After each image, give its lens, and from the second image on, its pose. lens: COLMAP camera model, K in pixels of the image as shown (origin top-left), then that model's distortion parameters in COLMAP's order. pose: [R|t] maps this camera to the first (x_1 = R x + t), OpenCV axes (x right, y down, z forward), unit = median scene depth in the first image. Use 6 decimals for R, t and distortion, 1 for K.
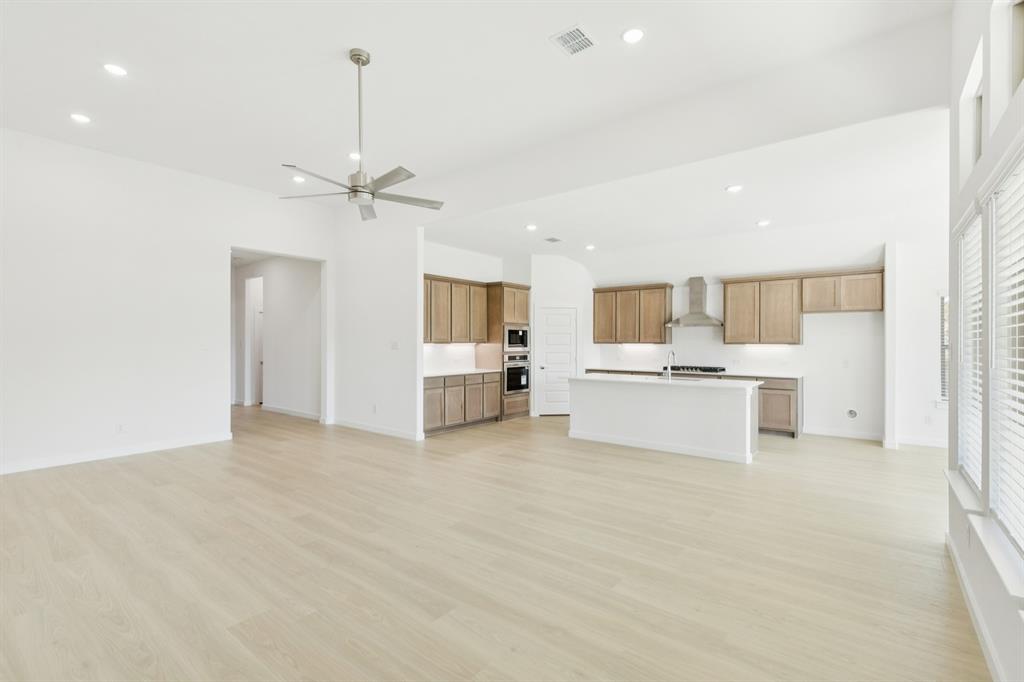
lens RADIAL K [[462.2, 0, 514.2], [0, 462.2, 338.8], [0, 0, 1]] dist [0.008534, -0.002085]
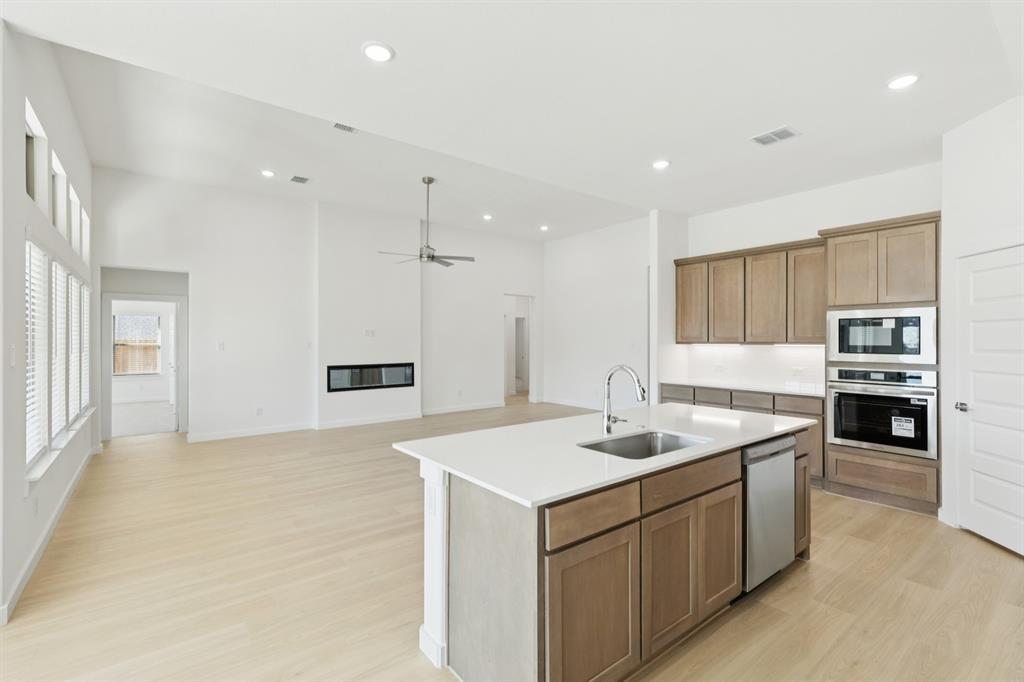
lens RADIAL K [[462.2, 0, 516.7], [0, 462.2, 339.1], [0, 0, 1]] dist [0.008534, -0.002085]
pose [[-0.235282, -0.004111, -0.971918, 0.600393], [0.005185, 0.999972, -0.005485, 0.003666], [0.971913, -0.006330, -0.235254, 0.805206]]
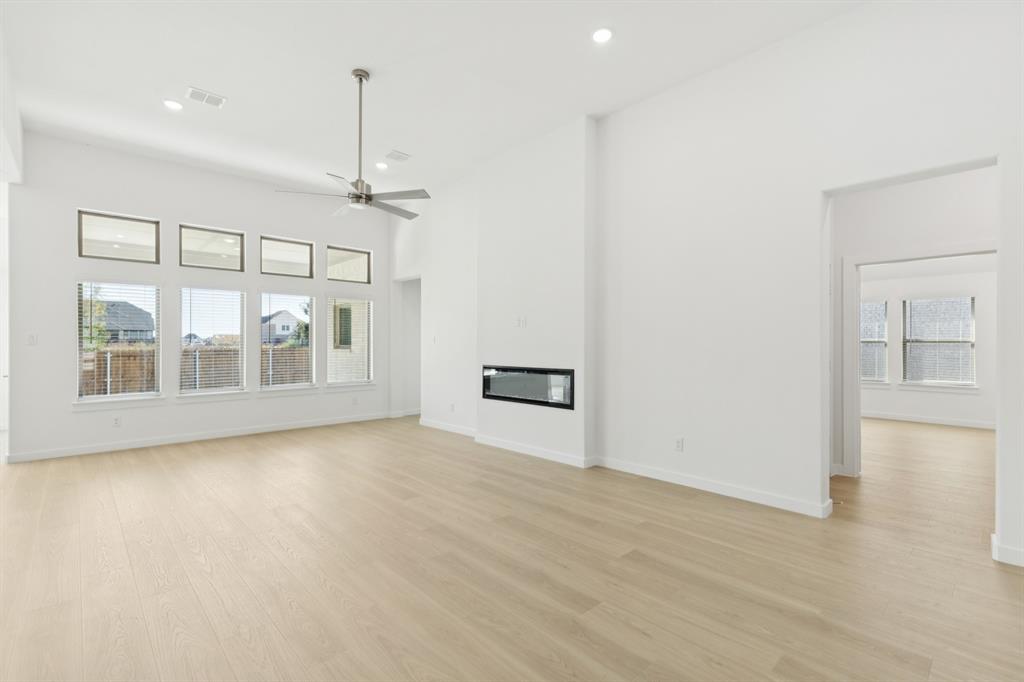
lens RADIAL K [[462.2, 0, 499.9], [0, 462.2, 335.7], [0, 0, 1]] dist [0.008534, -0.002085]
pose [[-0.985977, 0.000325, 0.166884, -0.398020], [-0.002850, 0.999820, -0.018781, 0.017397], [-0.166860, -0.018993, -0.985798, 0.954664]]
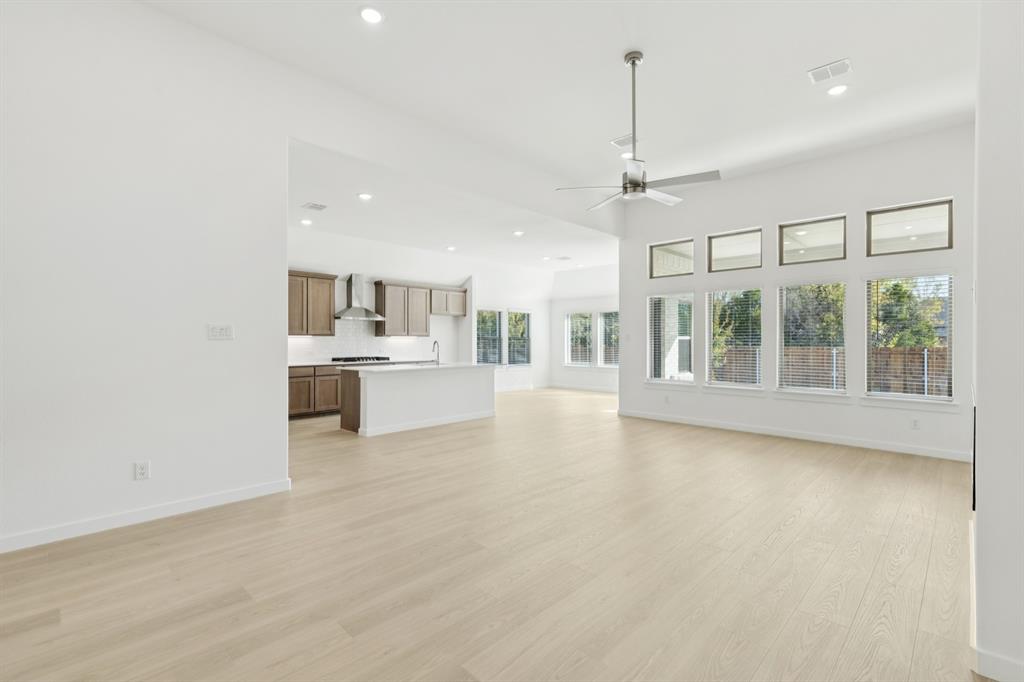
lens RADIAL K [[462.2, 0, 516.3], [0, 462.2, 336.2], [0, 0, 1]] dist [0.008534, -0.002085]
pose [[0.109303, 0.008196, 0.993975, -0.660880], [-0.005134, 0.999957, -0.007681, 0.018508], [-0.993995, -0.004264, 0.109340, 0.525272]]
